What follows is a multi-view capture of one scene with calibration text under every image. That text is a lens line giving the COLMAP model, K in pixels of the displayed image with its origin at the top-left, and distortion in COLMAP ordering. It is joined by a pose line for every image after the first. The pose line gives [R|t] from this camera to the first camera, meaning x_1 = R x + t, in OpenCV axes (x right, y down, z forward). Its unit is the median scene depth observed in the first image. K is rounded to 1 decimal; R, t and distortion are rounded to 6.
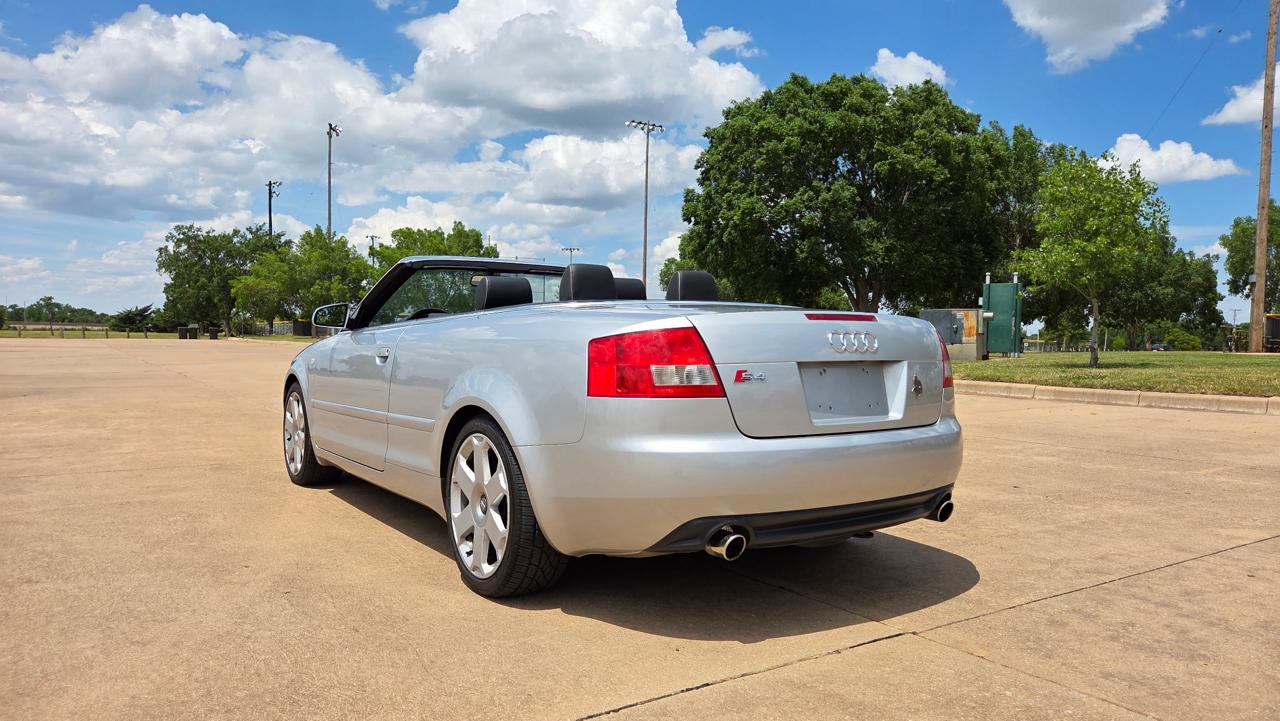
lens RADIAL K [[850.0, 0, 631.2], [0, 850.0, 356.8], [0, 0, 1]] dist [0.067292, -0.064334]
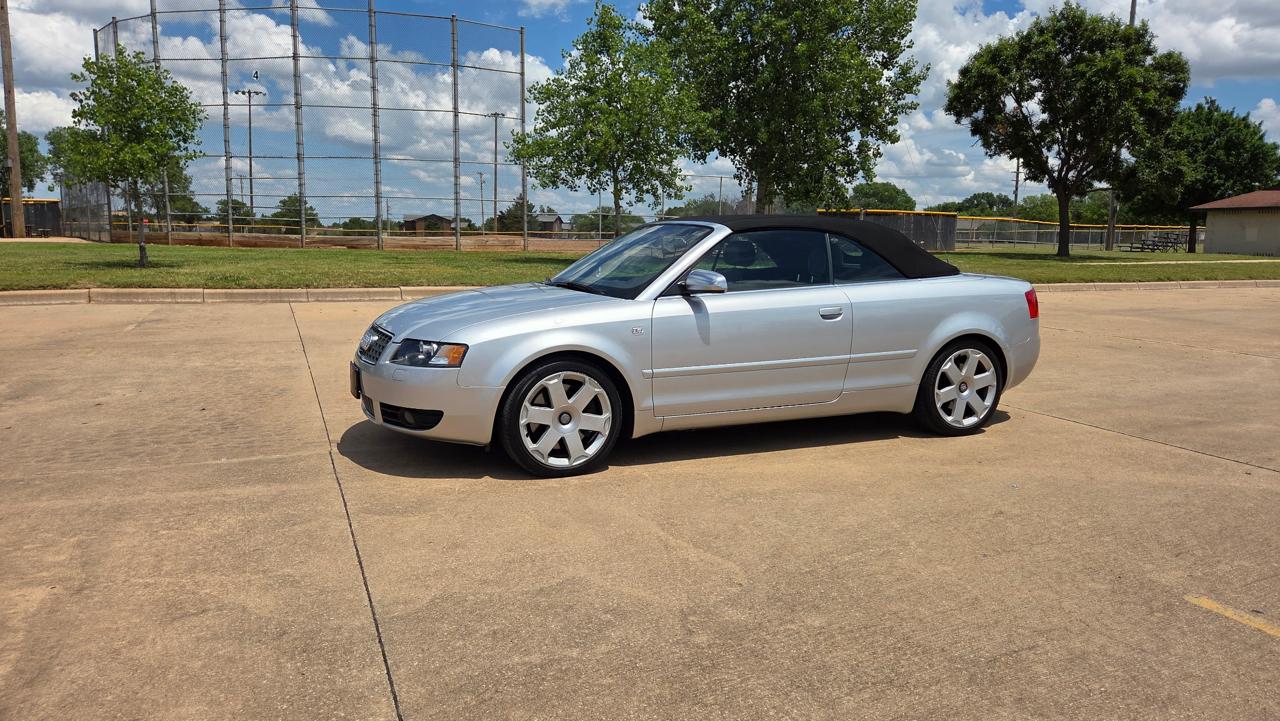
lens RADIAL K [[863.9, 0, 623.1], [0, 863.9, 359.6], [0, 0, 1]] dist [0.069661, -0.069957]
pose [[0.188961, -0.149318, 0.970566, -0.286650], [0.007796, 0.988569, 0.150570, -0.023145], [-0.981954, -0.020885, 0.187965, 0.185654]]
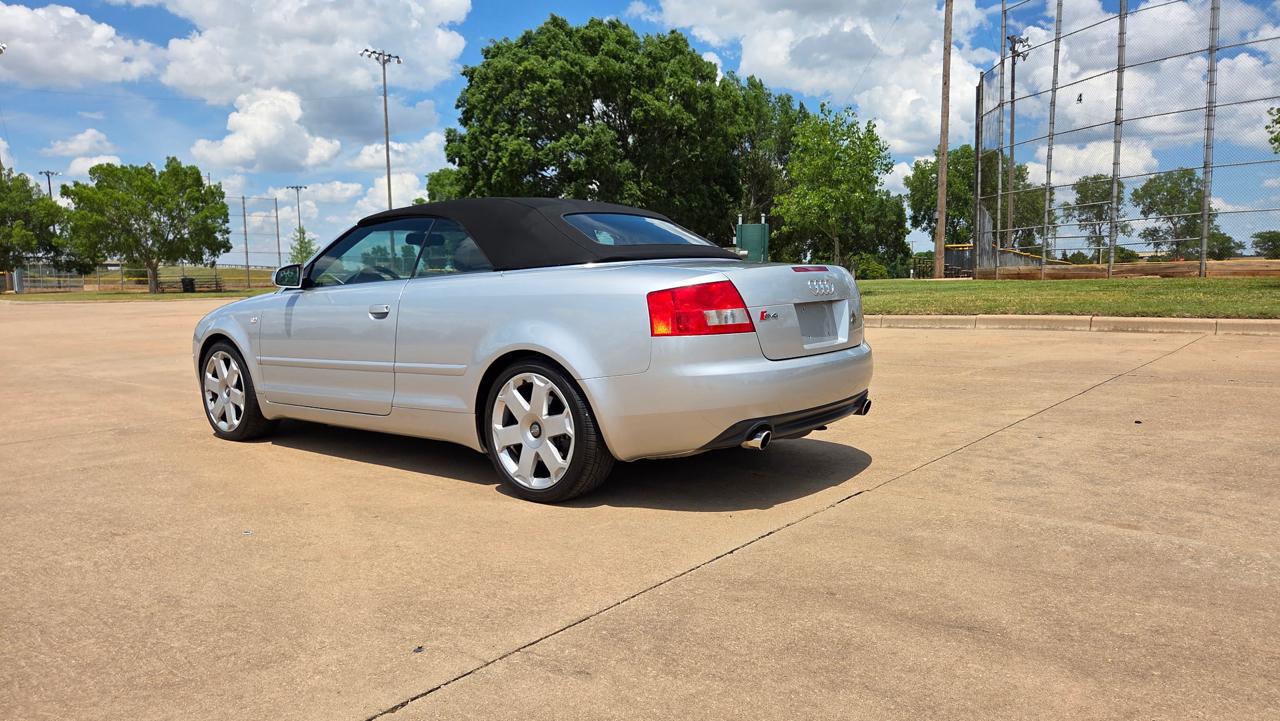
lens RADIAL K [[855.0, 0, 622.3], [0, 855.0, 362.0], [0, 0, 1]] dist [0.066226, -0.069639]
pose [[0.958279, -0.058579, 0.279768, -0.054076], [0.037526, 0.996086, 0.080029, -0.002485], [-0.283361, -0.066191, 0.956726, -0.028280]]
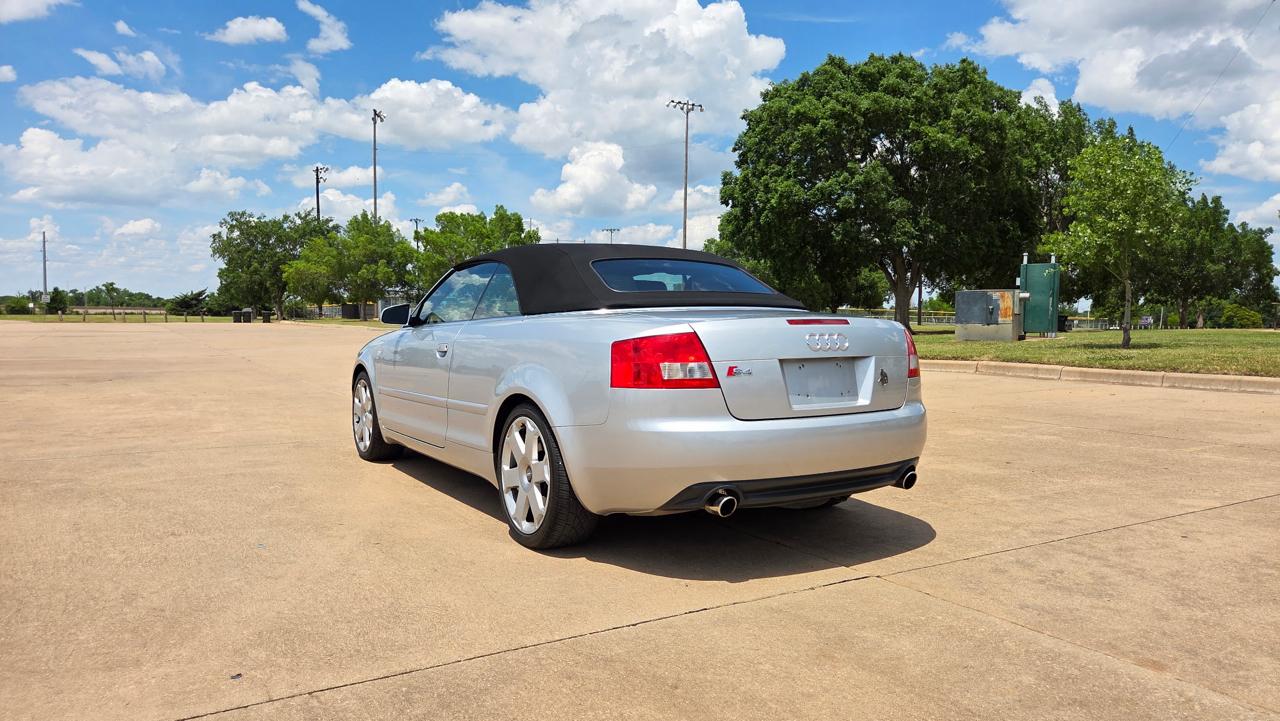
lens RADIAL K [[850.0, 0, 631.2], [0, 850.0, 356.8], [0, 0, 1]] dist [0.067292, -0.064334]
pose [[0.998816, -0.004779, -0.048403, 0.004105], [0.005915, 0.999710, 0.023351, -0.003277], [0.048278, -0.023609, 0.998555, -0.029857]]
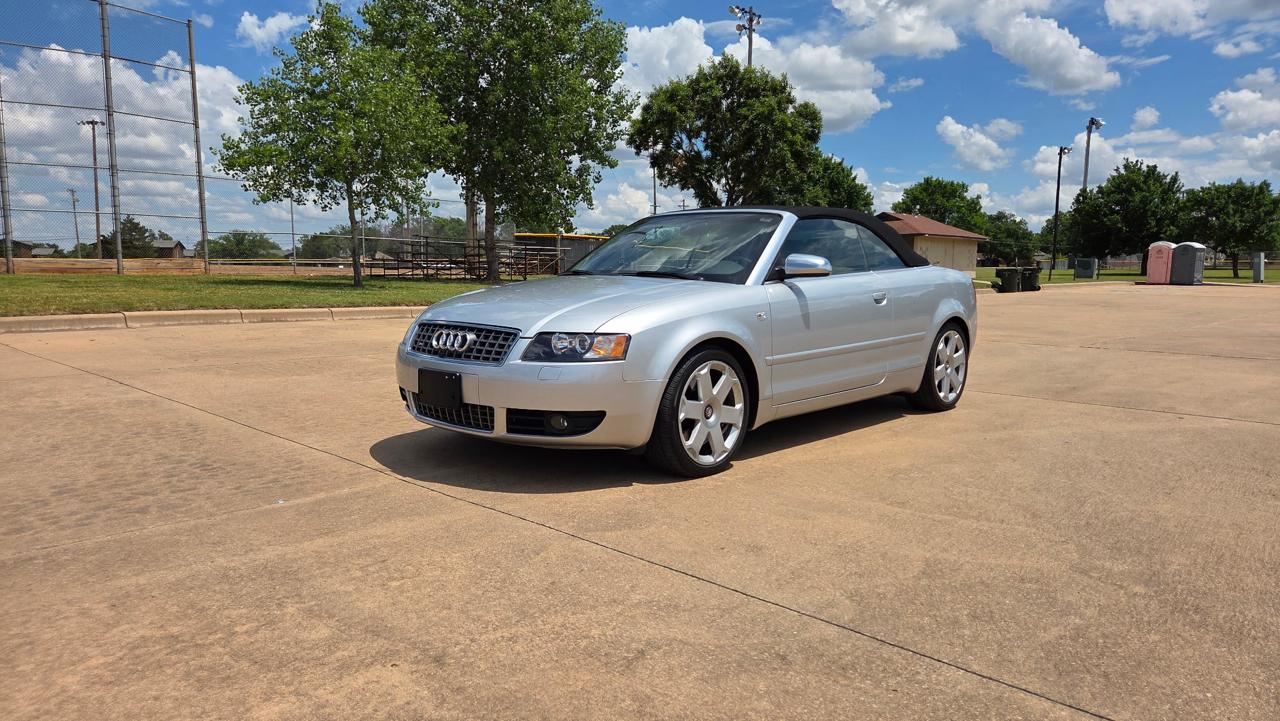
lens RADIAL K [[869.2, 0, 632.7], [0, 869.2, 359.4], [0, 0, 1]] dist [0.071686, -0.074238]
pose [[-0.219244, -0.115929, 0.968758, -0.272179], [0.009665, 0.992609, 0.120971, -0.013251], [-0.975622, 0.035886, -0.216503, 0.294078]]
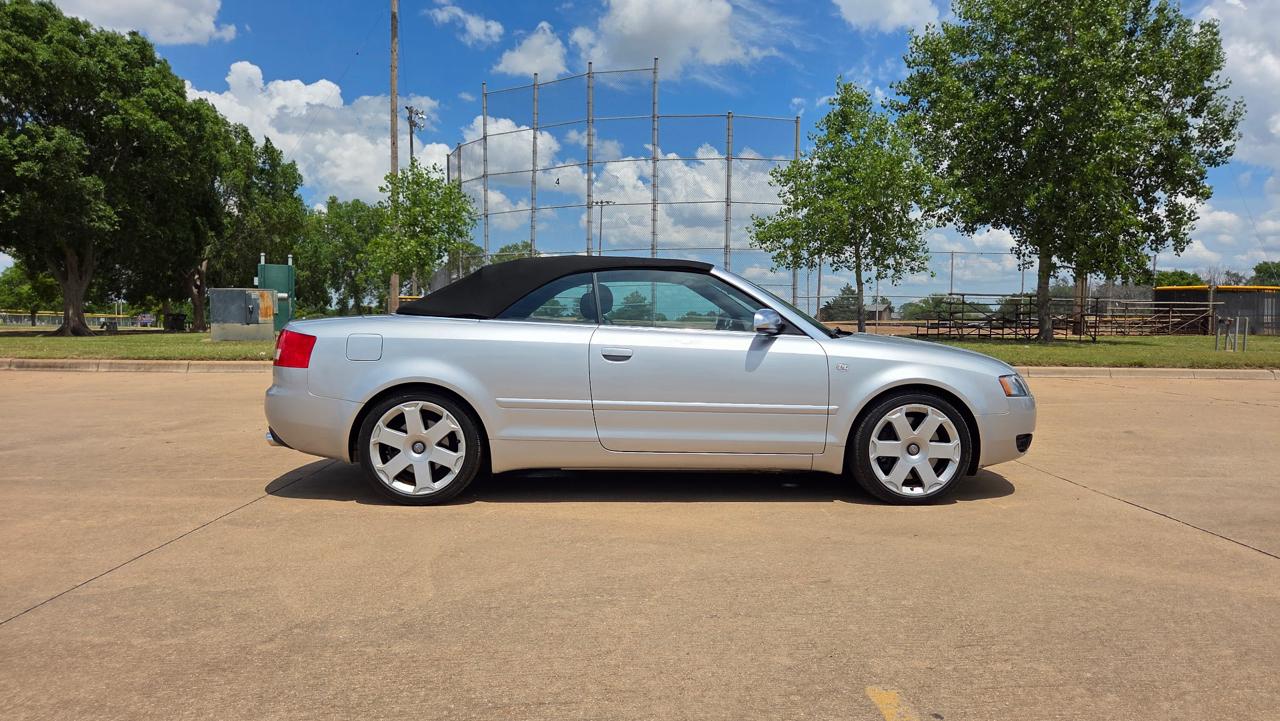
lens RADIAL K [[861.4, 0, 632.4], [0, 861.4, 363.9], [0, 0, 1]] dist [0.063647, -0.069963]
pose [[0.533256, -0.048271, 0.844576, -0.242781], [0.016430, 0.998773, 0.046711, -0.008828], [-0.845794, -0.011032, 0.533395, 0.089815]]
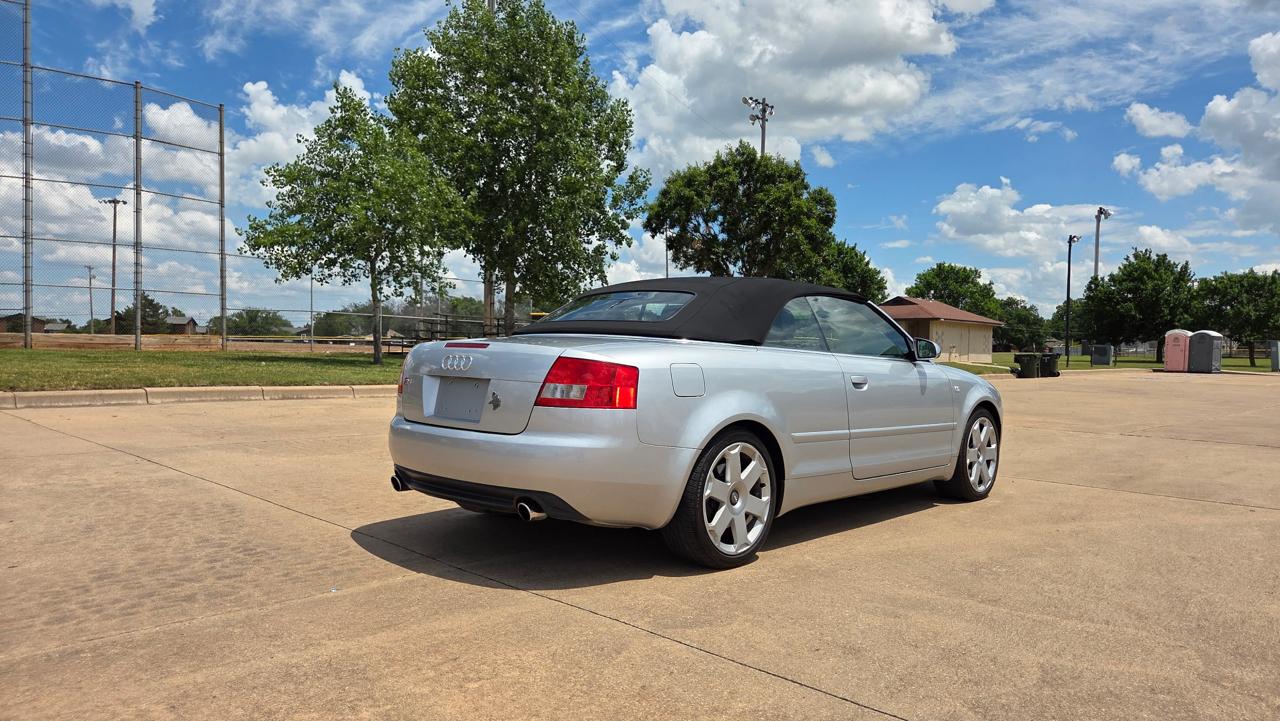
lens RADIAL K [[875.1, 0, 640.0], [0, 875.1, 360.5], [0, 0, 1]] dist [0.067072, -0.070955]
pose [[-0.216410, -0.029874, 0.975845, -0.264047], [-0.001741, 0.999542, 0.030214, -0.012922], [-0.976301, 0.004839, -0.216363, 0.304706]]
